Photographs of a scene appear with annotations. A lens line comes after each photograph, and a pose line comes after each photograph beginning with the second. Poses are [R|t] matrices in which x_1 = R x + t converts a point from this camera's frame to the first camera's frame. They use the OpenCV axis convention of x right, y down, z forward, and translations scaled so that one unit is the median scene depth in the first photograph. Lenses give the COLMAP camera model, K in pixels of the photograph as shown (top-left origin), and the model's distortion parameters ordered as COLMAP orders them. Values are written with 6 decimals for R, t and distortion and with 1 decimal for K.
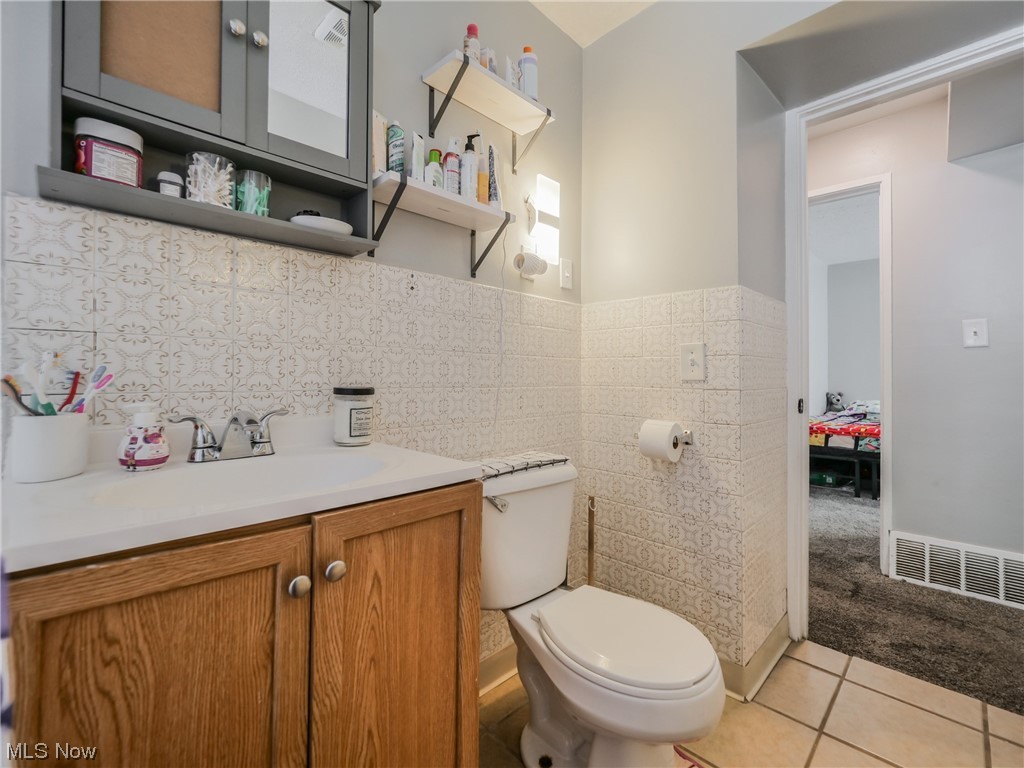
lens RADIAL K [[457.2, 0, 515.0], [0, 457.2, 363.7], [0, 0, 1]] dist [0.000547, 0.000105]
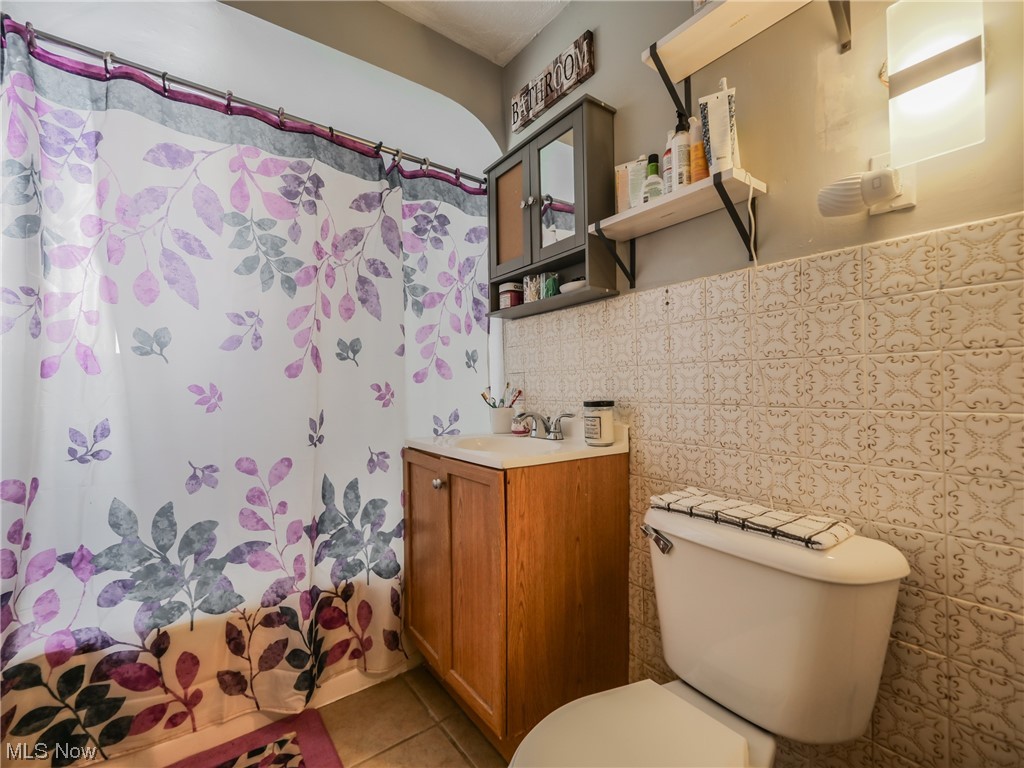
lens RADIAL K [[446.1, 0, 514.6], [0, 446.1, 383.2], [0, 0, 1]] dist [-0.004049, -0.000149]
pose [[-0.157396, -0.022248, -0.987285, 0.788688], [0.027622, 0.999256, -0.026922, 0.026003], [0.987149, -0.031508, -0.156664, 0.819203]]
